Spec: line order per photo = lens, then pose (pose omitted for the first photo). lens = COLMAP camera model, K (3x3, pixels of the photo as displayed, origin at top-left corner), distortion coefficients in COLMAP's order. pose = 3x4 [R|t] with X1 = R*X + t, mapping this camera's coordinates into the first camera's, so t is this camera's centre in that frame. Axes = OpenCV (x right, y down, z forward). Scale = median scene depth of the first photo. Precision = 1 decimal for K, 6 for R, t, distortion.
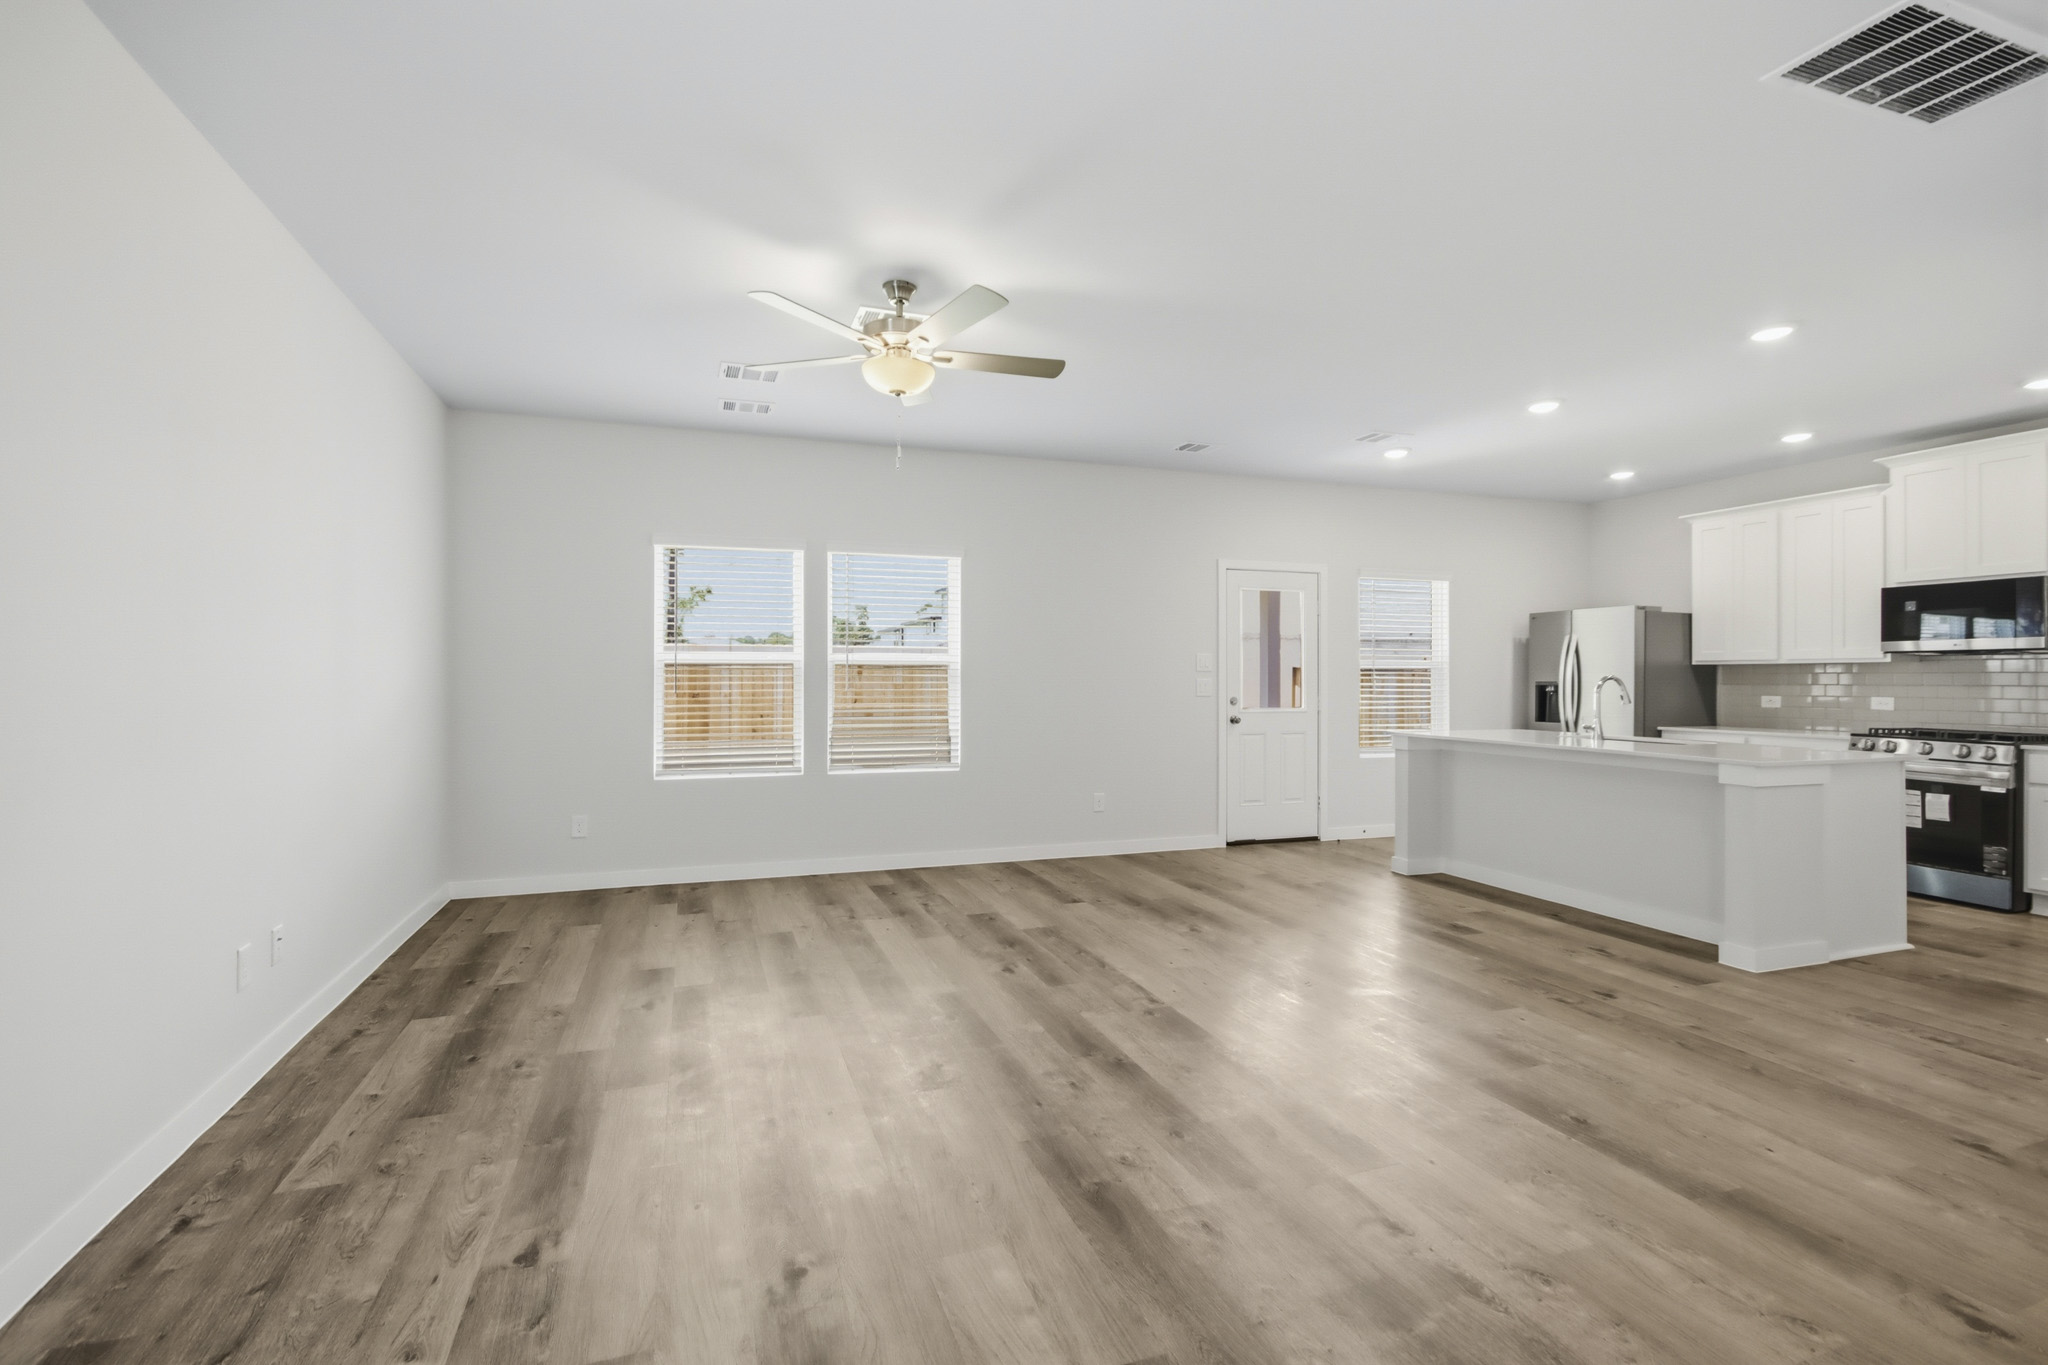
lens RADIAL K [[946.5, 0, 1013.3], [0, 946.5, 671.2], [0, 0, 1]] dist [0.010788, -0.001154]
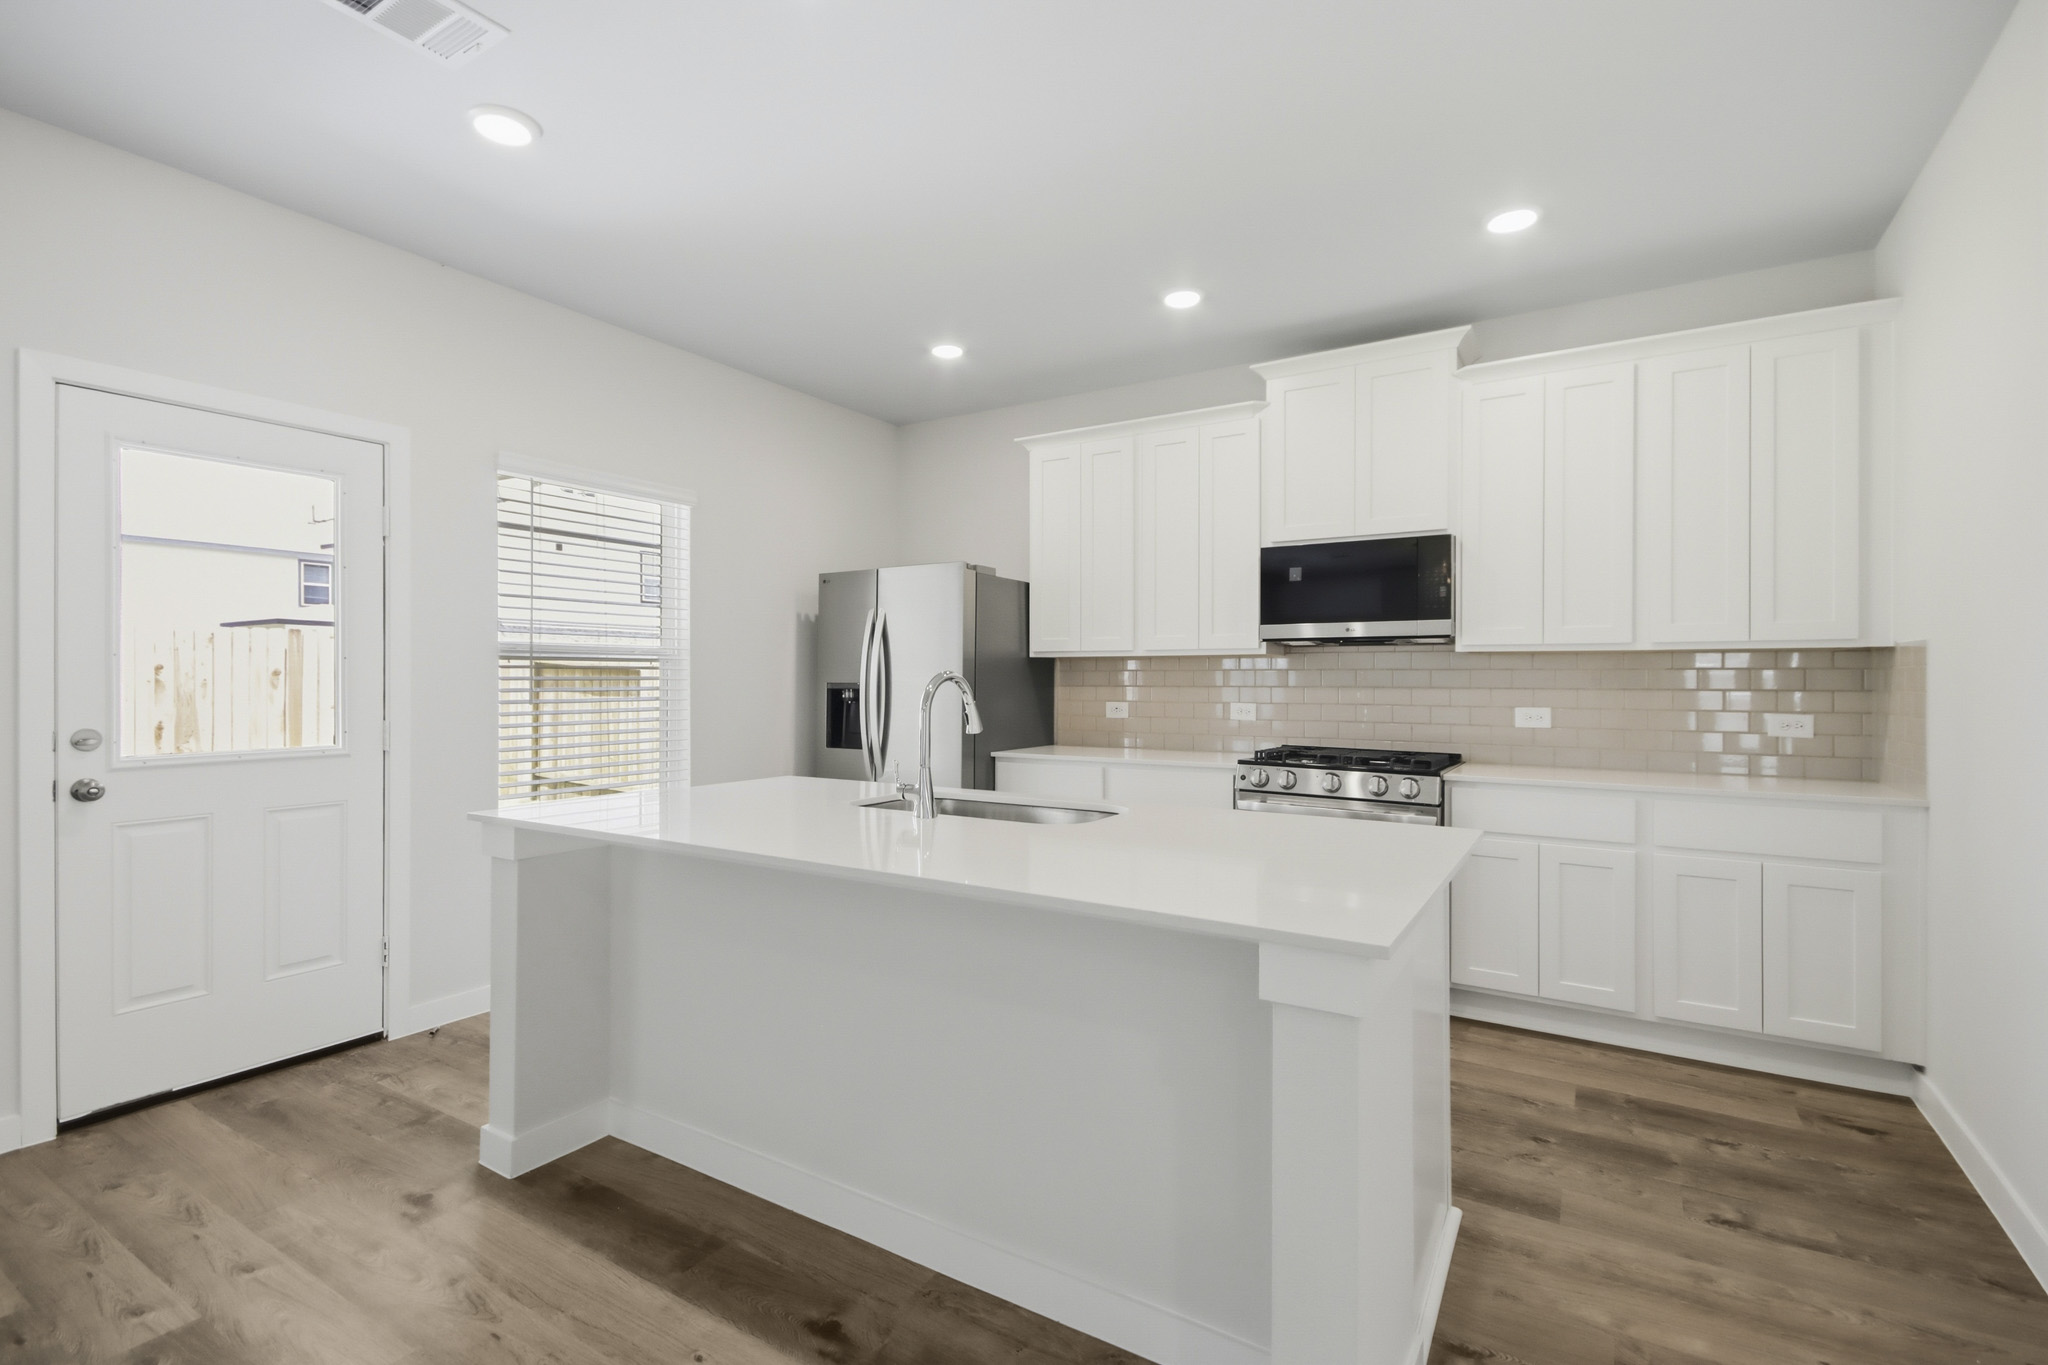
lens RADIAL K [[946.5, 0, 1012.2], [0, 946.5, 678.0], [0, 0, 1]] dist [0.010788, -0.001154]
pose [[0.784809, -0.001624, 0.619735, 0.333148], [-0.003367, 0.999971, 0.006885, 0.003799], [-0.619728, -0.007490, 0.784781, 0.559767]]
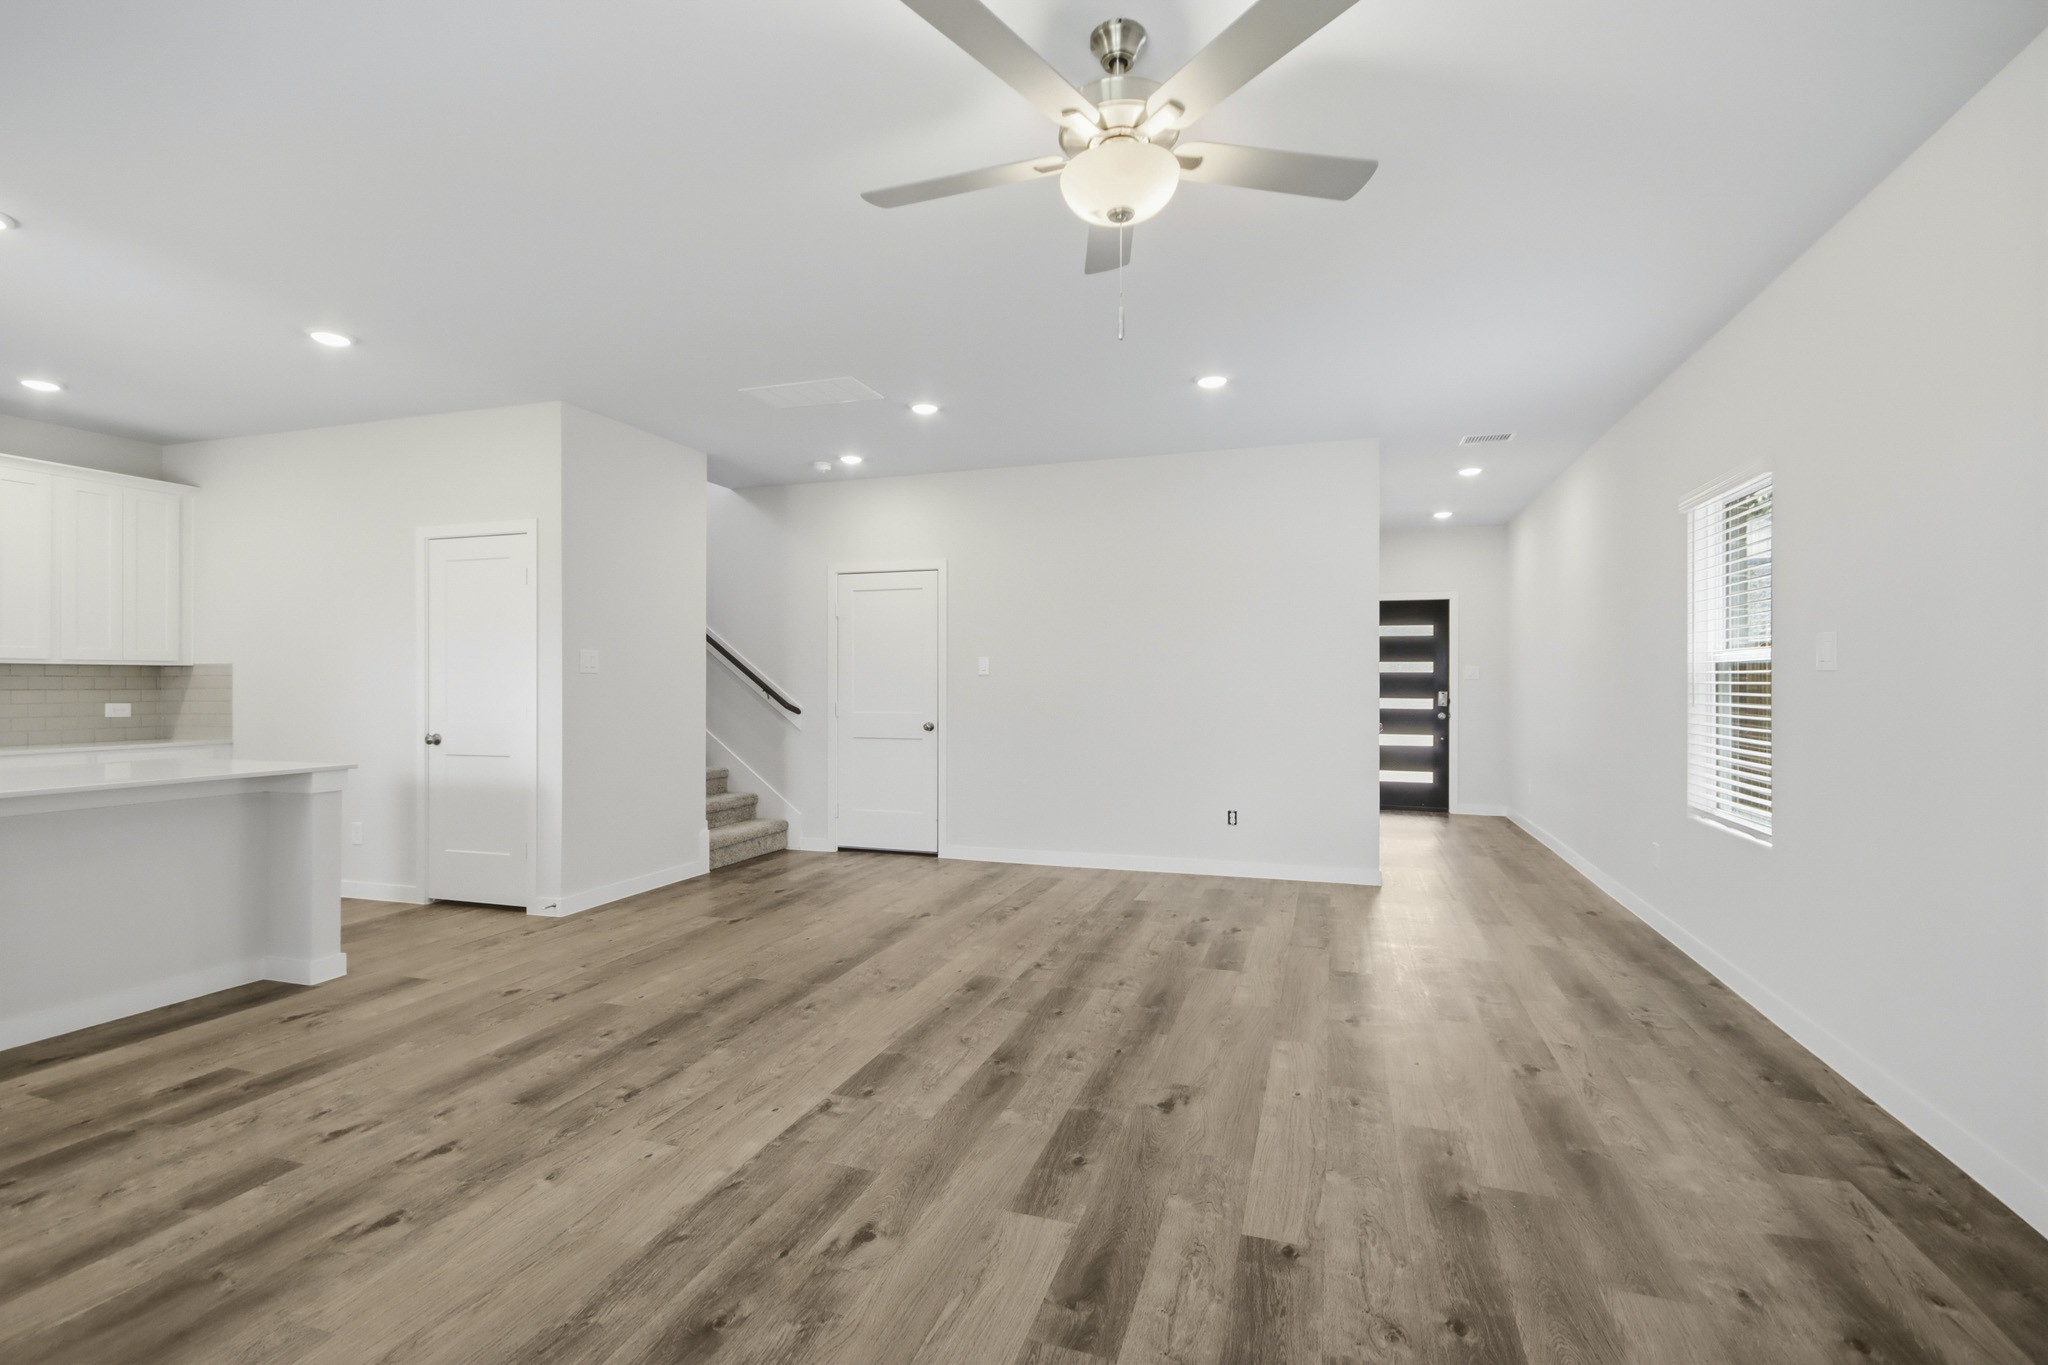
lens RADIAL K [[946.5, 0, 1011.9], [0, 946.5, 683.4], [0, 0, 1]] dist [0.010788, -0.001154]
pose [[-0.789071, -0.003416, 0.614293, -0.322555], [-0.005318, 0.999985, -0.001271, 0.004563], [-0.614279, -0.004270, -0.789077, 1.110075]]
